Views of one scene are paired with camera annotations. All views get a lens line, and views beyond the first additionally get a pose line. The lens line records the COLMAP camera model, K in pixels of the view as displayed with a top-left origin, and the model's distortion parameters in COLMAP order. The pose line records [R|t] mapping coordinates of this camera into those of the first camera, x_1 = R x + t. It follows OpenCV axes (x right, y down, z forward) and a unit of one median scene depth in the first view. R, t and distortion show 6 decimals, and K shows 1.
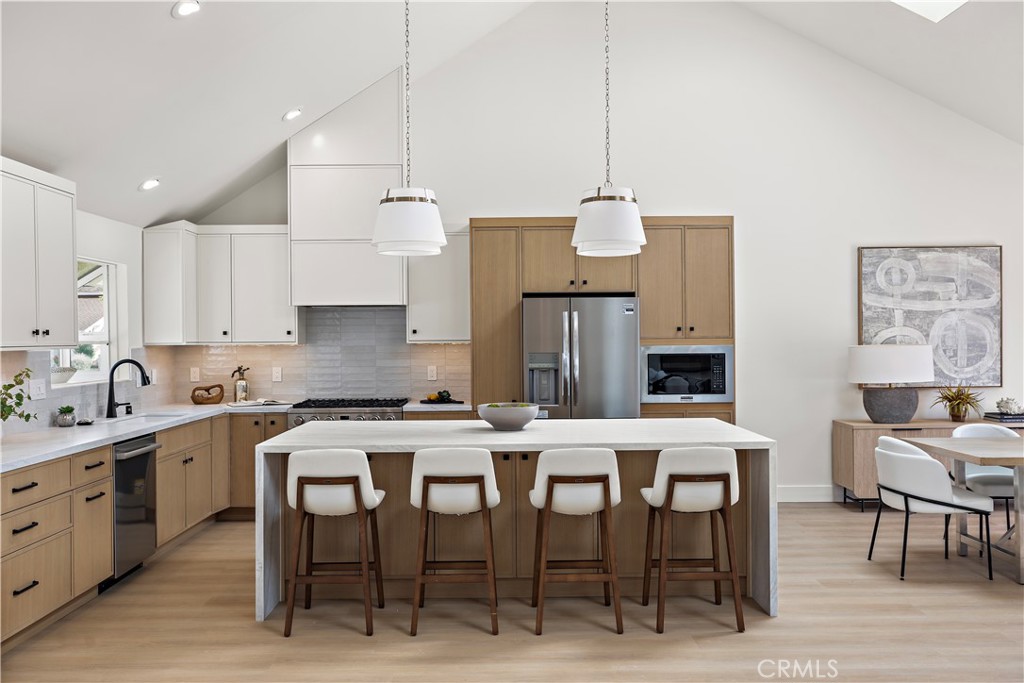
lens RADIAL K [[852.8, 0, 510.5], [0, 852.8, 340.8], [0, 0, 1]] dist [-0.000003, 0.002850]
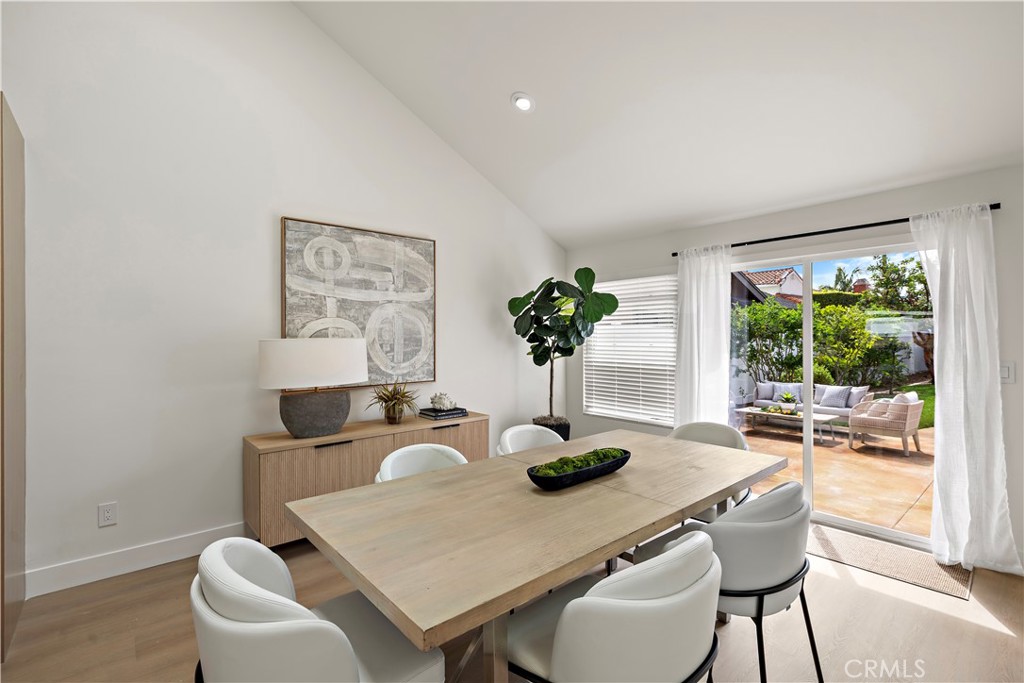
lens RADIAL K [[464.5, 0, 509.7], [0, 464.5, 337.6], [0, 0, 1]] dist [-0.003987, -0.001093]
pose [[0.758047, 0.007488, 0.652157, 0.295687], [-0.000177, 0.999936, -0.011275, 0.009242], [-0.652200, 0.008431, 0.758000, 0.545506]]
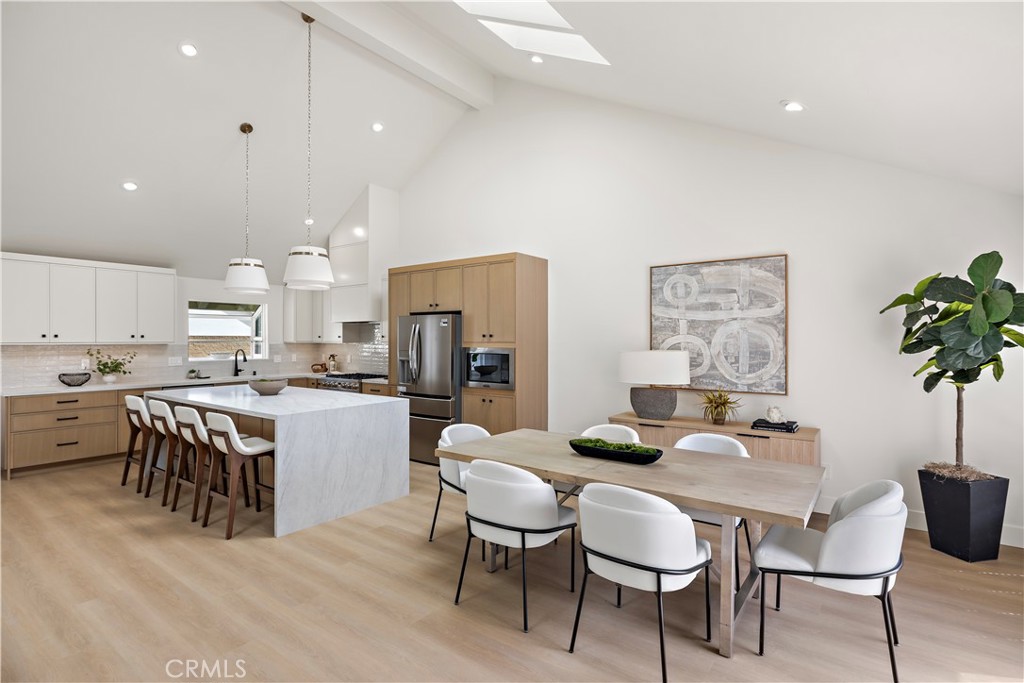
lens RADIAL K [[497.0, 0, 512.3], [0, 497.0, 338.3], [0, 0, 1]] dist [-0.003293, 0.003385]
pose [[0.797968, 0.007553, -0.602653, 0.691533], [-0.009999, 0.999950, -0.000708, -0.009217], [0.602617, 0.006591, 0.798003, 0.349270]]
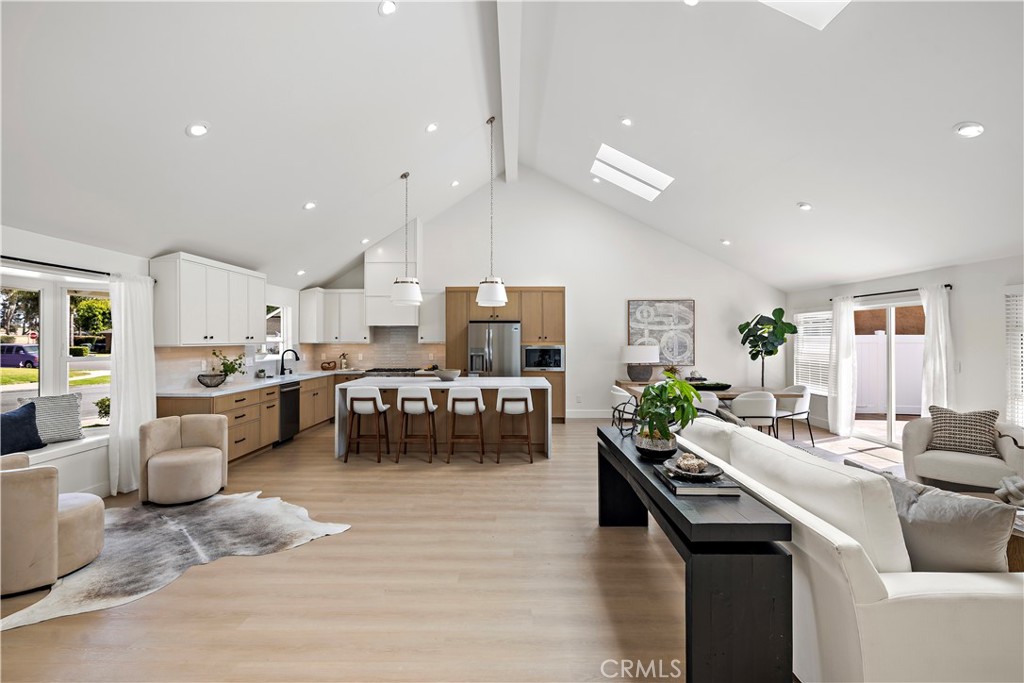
lens RADIAL K [[464.5, 0, 510.2], [0, 464.5, 335.9], [0, 0, 1]] dist [-0.003987, -0.001093]
pose [[0.999798, 0.007410, -0.018662, 0.135259], [-0.007630, 0.999902, -0.011765, -0.003552], [0.018573, 0.011905, 0.999757, -0.190908]]
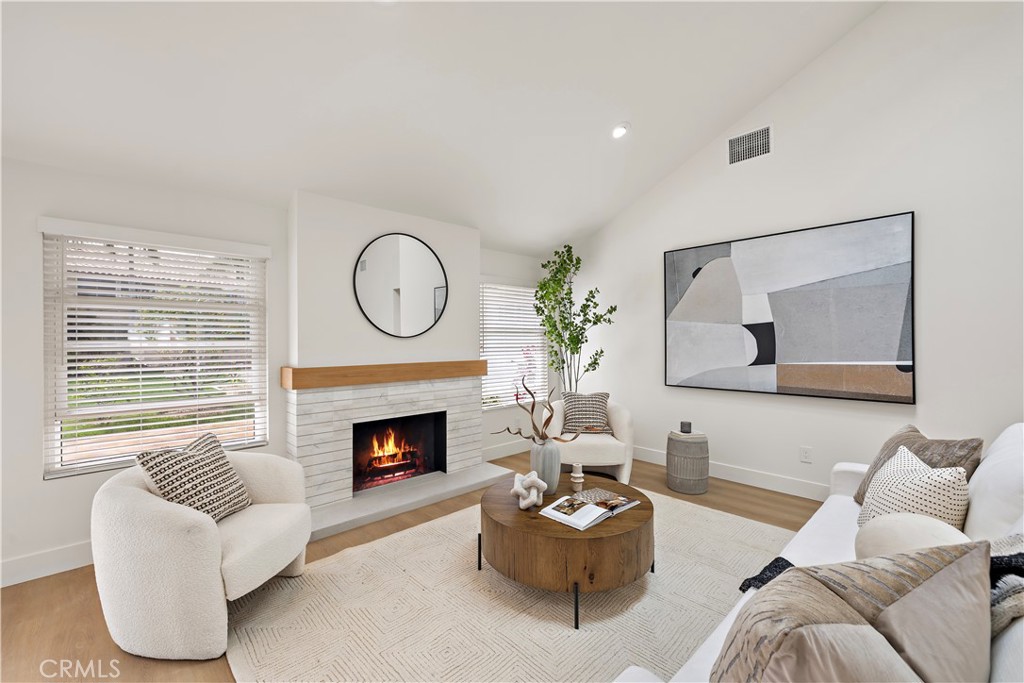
lens RADIAL K [[436.3, 0, 514.5], [0, 436.3, 349.4], [0, 0, 1]] dist [0.004193, 0.000215]
pose [[-0.686726, -0.007584, 0.726877, 0.338004], [0.010135, 0.999748, 0.020006, 0.011838], [-0.726846, 0.021106, -0.686477, 0.463525]]
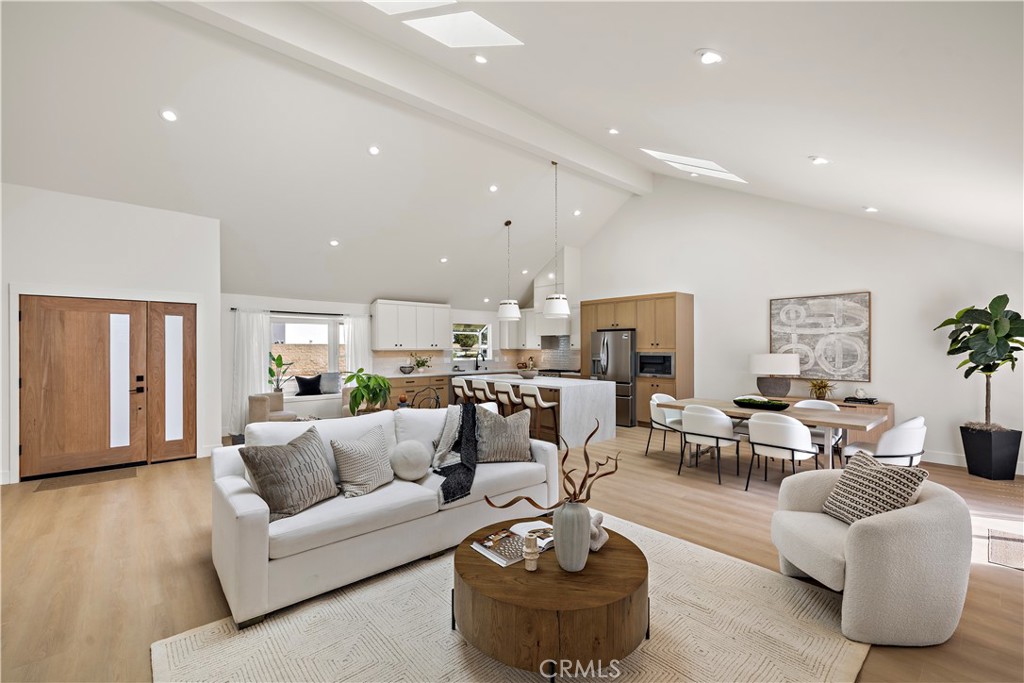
lens RADIAL K [[436.3, 0, 513.9], [0, 436.3, 347.2], [0, 0, 1]] dist [0.004193, 0.000215]
pose [[0.655231, 0.008190, -0.755384, 0.778684], [-0.008105, 0.999960, 0.003811, -0.007721], [0.755385, 0.003625, 0.655271, -0.023676]]
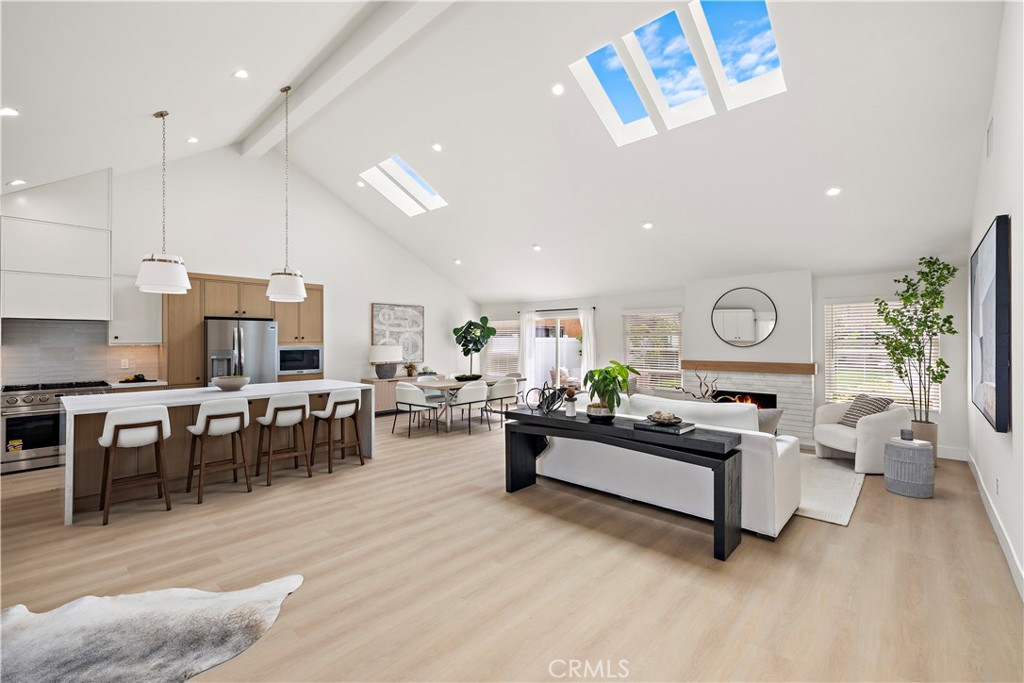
lens RADIAL K [[436.3, 0, 508.0], [0, 436.3, 336.5], [0, 0, 1]] dist [0.004193, 0.000215]
pose [[0.686767, 0.014108, 0.726741, -0.199847], [-0.000377, 0.999818, -0.019054, 0.002378], [-0.726878, 0.012812, 0.686647, -0.074949]]
